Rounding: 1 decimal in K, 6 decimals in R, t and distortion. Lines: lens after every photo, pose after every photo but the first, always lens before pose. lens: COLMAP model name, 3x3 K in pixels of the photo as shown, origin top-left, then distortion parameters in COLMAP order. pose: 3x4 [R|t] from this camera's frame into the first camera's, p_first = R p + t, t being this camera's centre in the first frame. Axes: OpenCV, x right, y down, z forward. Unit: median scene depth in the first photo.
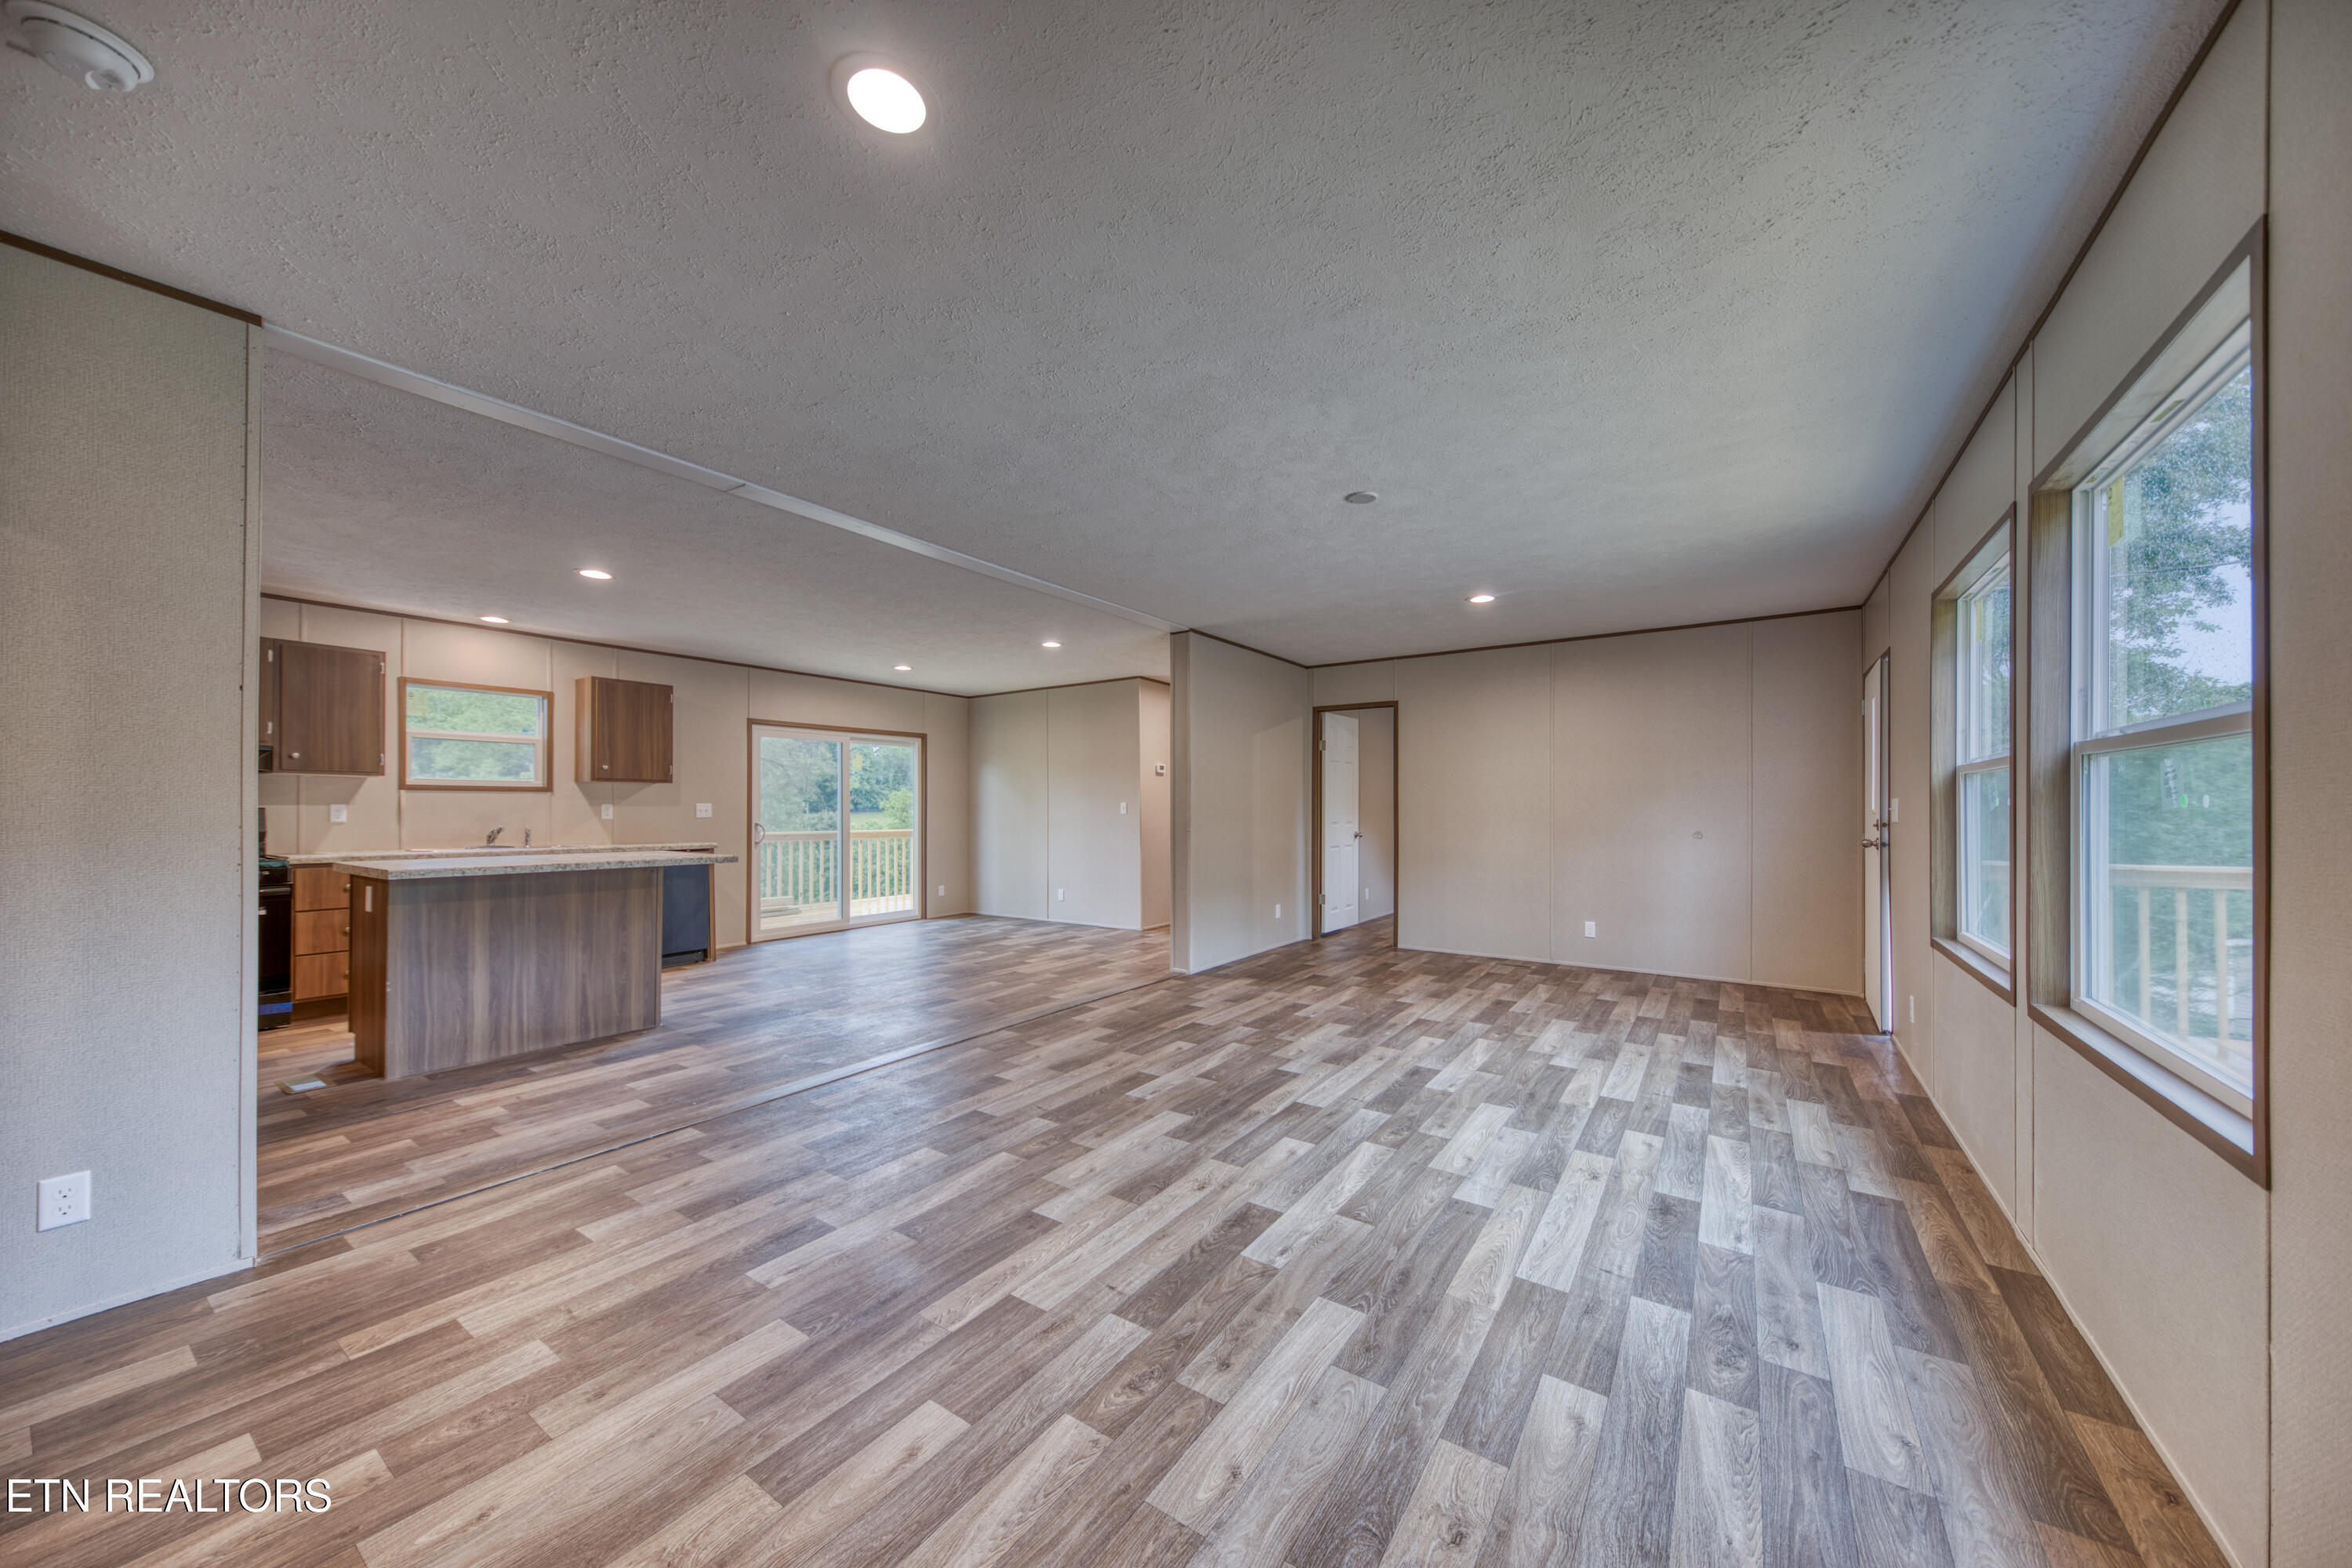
lens RADIAL K [[813.3, 0, 1208.2], [0, 813.3, 791.3], [0, 0, 1]] dist [0.008776, -0.002453]
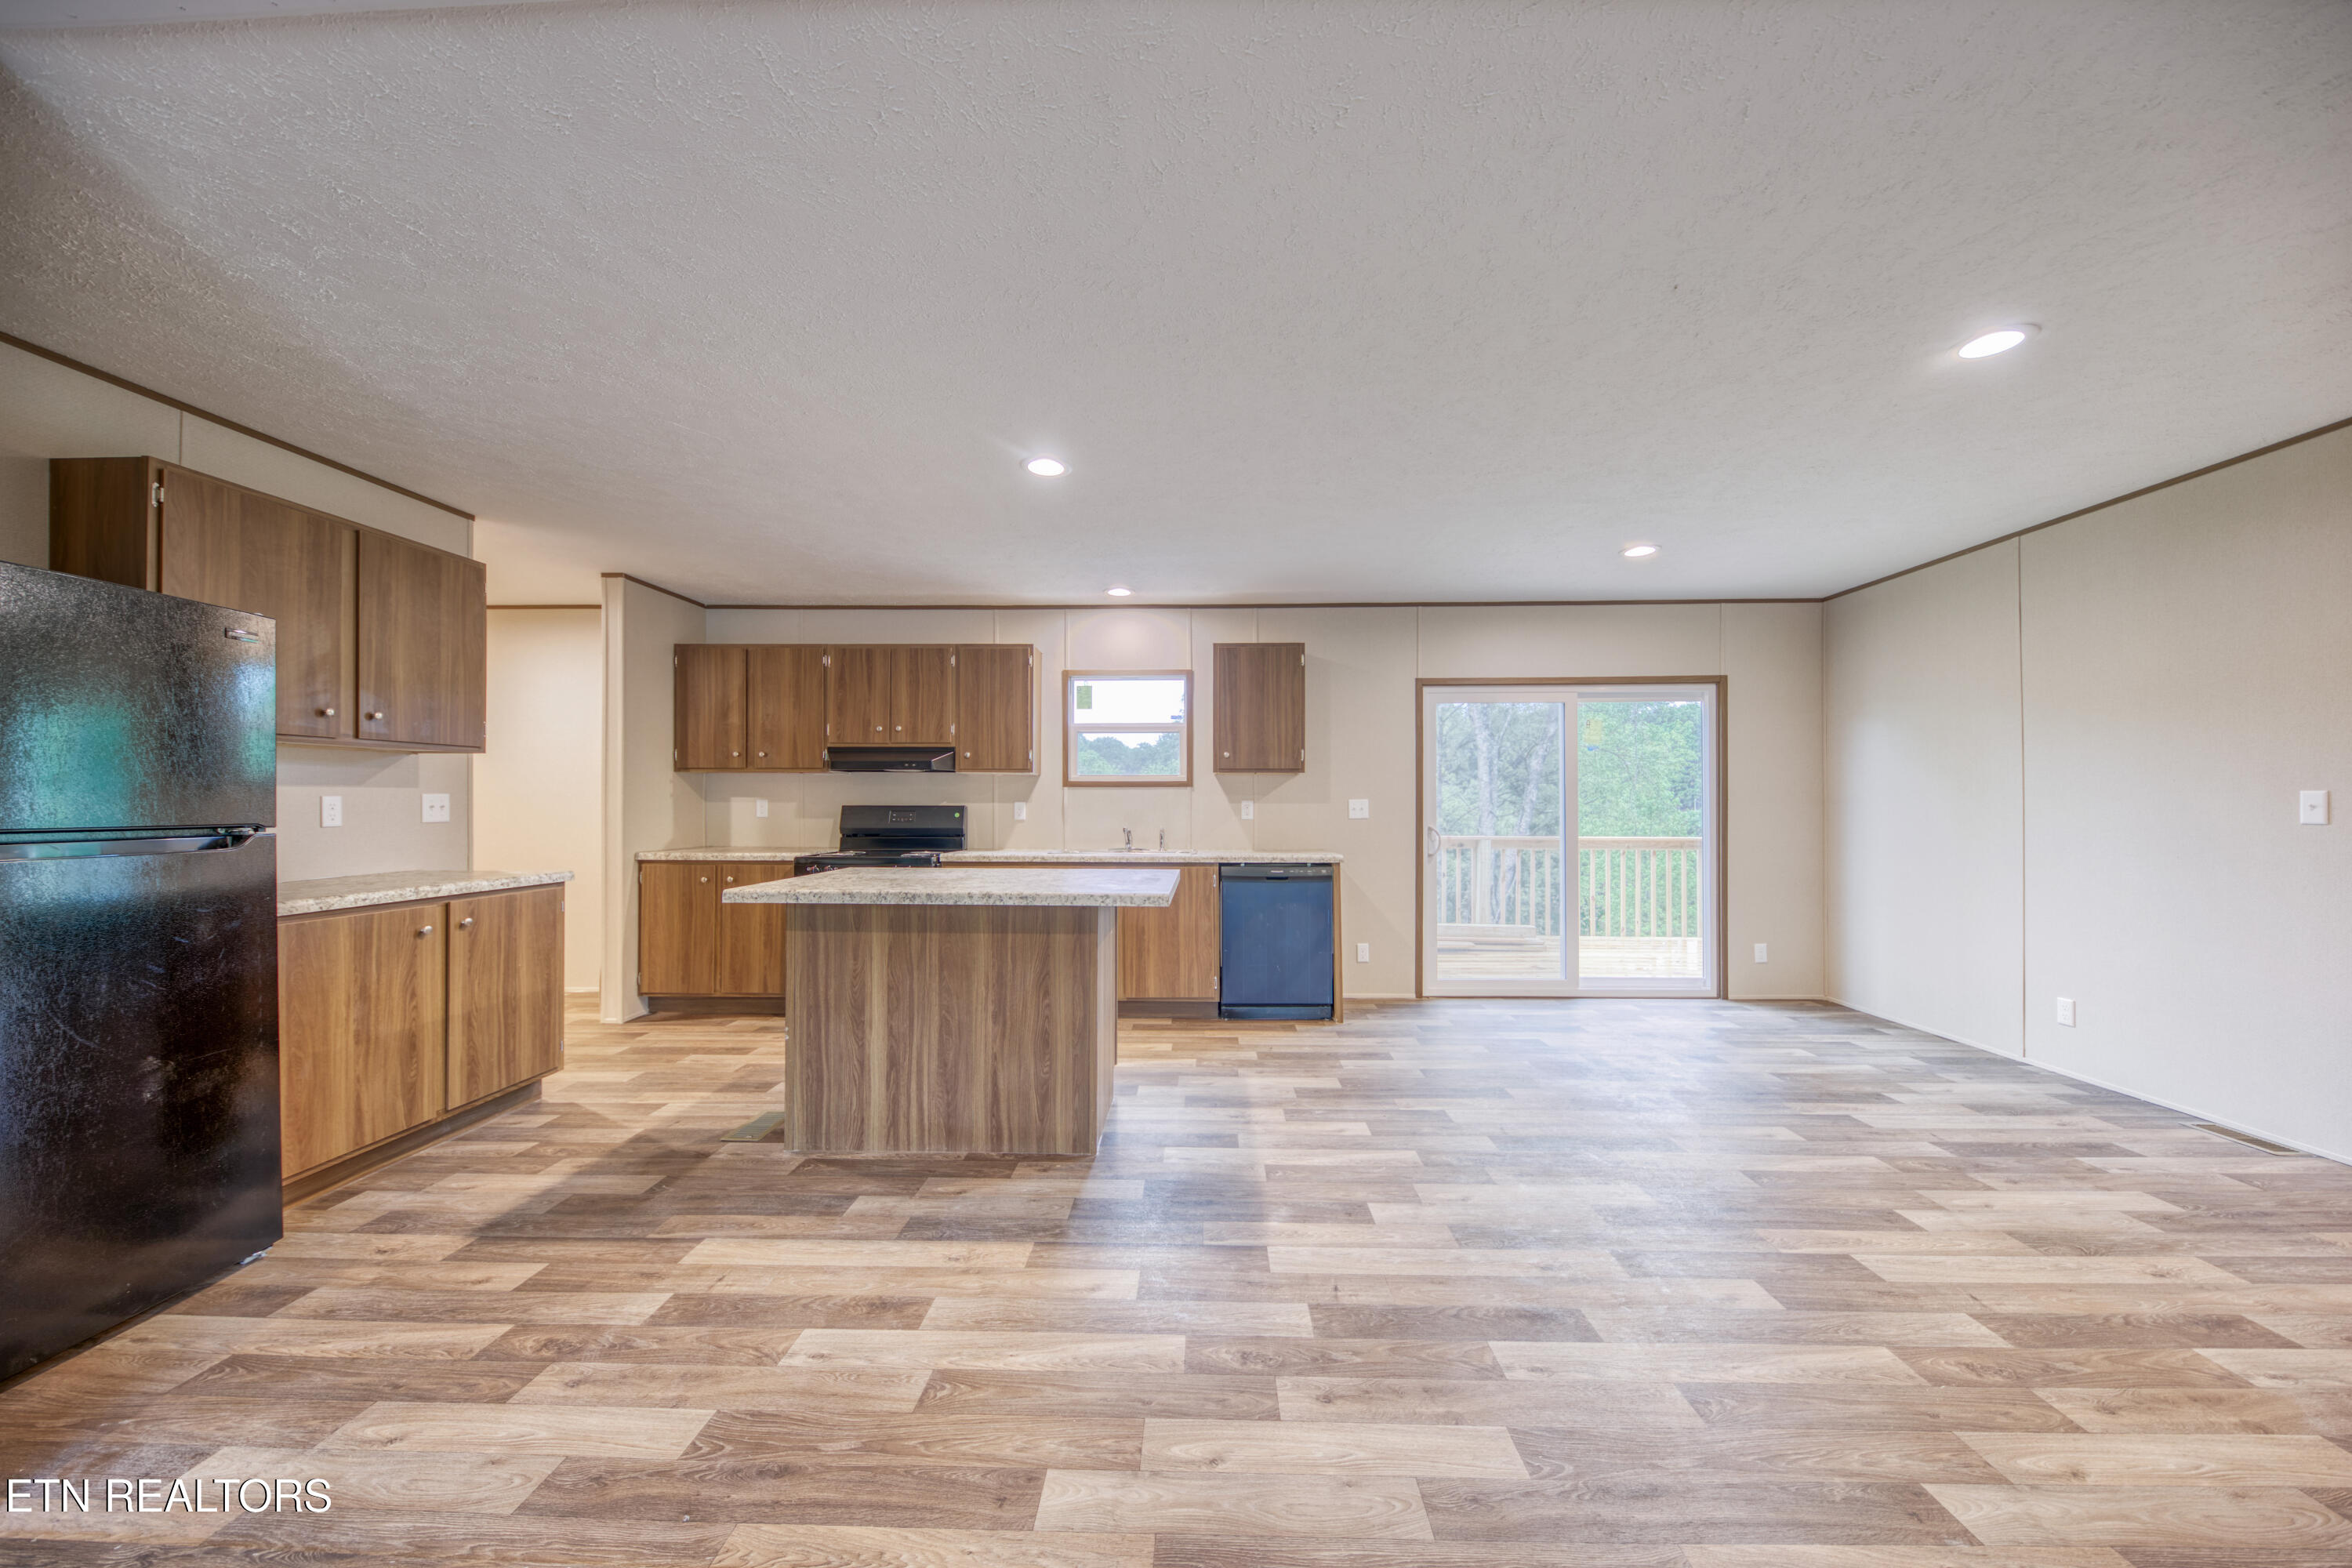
lens RADIAL K [[813.3, 0, 1164.9], [0, 813.3, 807.0], [0, 0, 1]] dist [0.008776, -0.002453]
pose [[0.515725, 0.005556, -0.856736, -0.044747], [0.016897, 0.999719, 0.016655, 0.004190], [0.856587, -0.023065, 0.515486, 0.299923]]
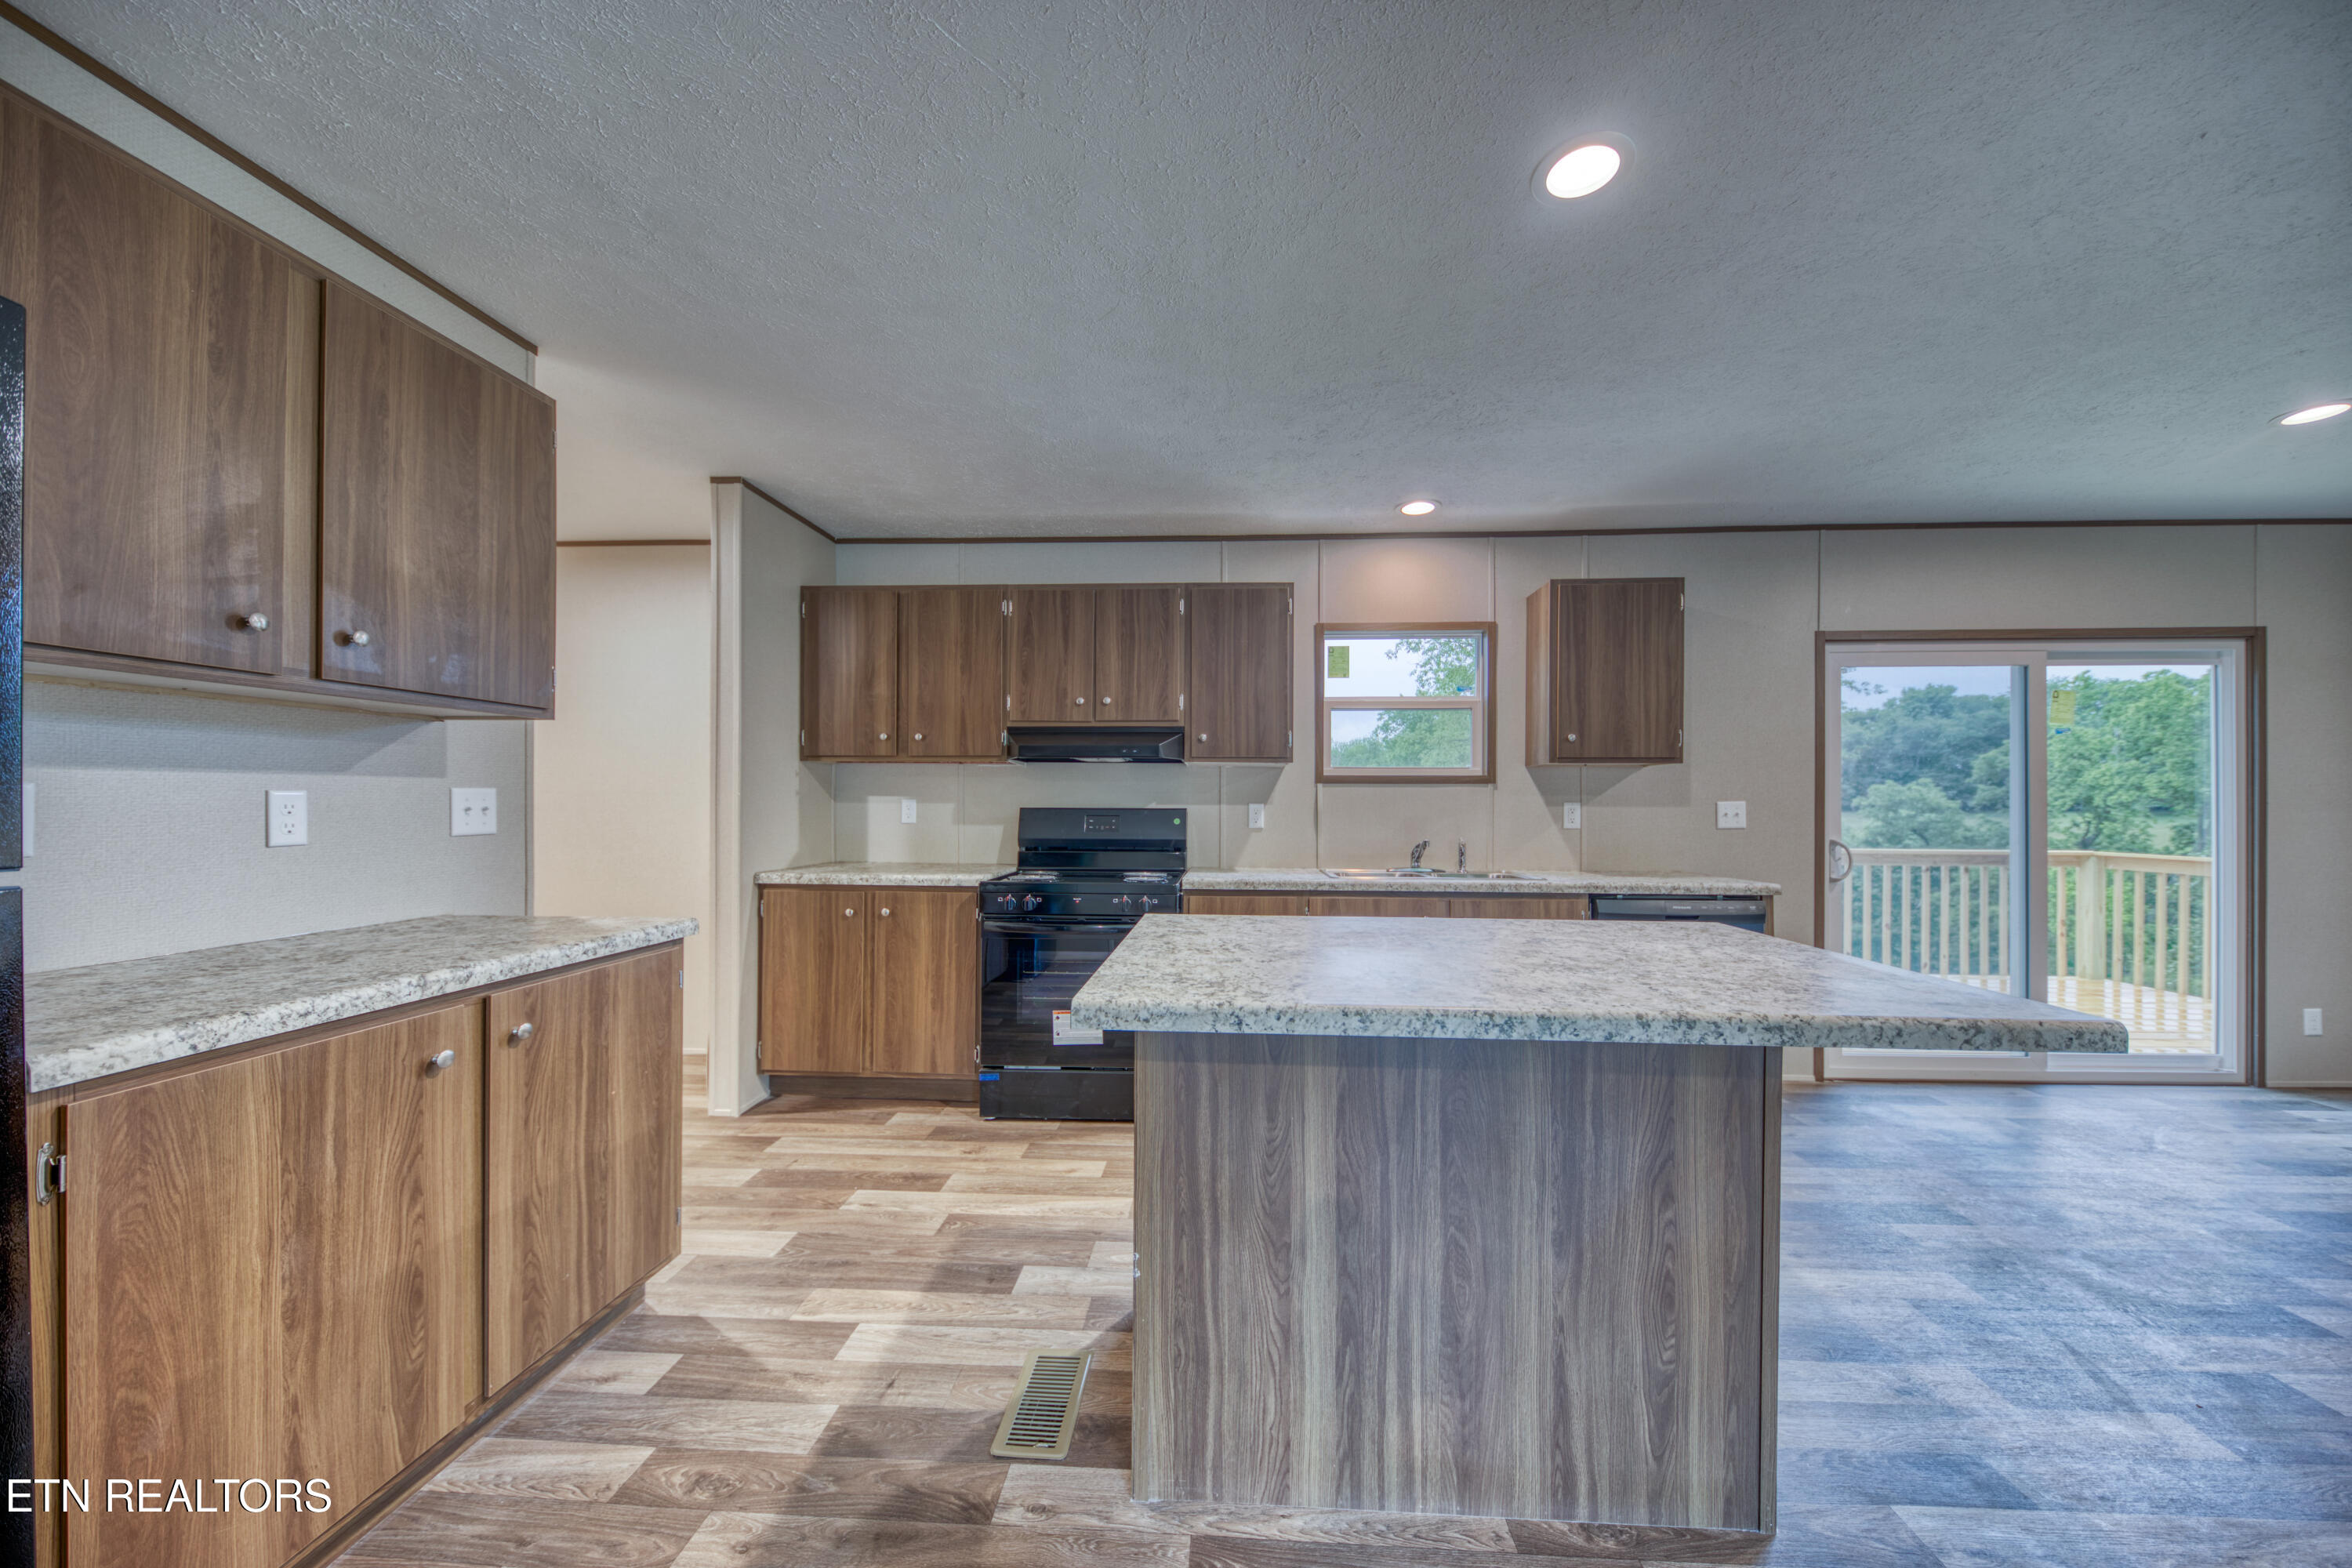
lens RADIAL K [[813.3, 0, 1173.0], [0, 813.3, 808.6], [0, 0, 1]] dist [0.008776, -0.002453]
pose [[0.484579, 0.008702, -0.874704, -0.212715], [0.013563, 0.999756, 0.017459, 0.003254], [0.874642, -0.020324, 0.484343, 0.272139]]
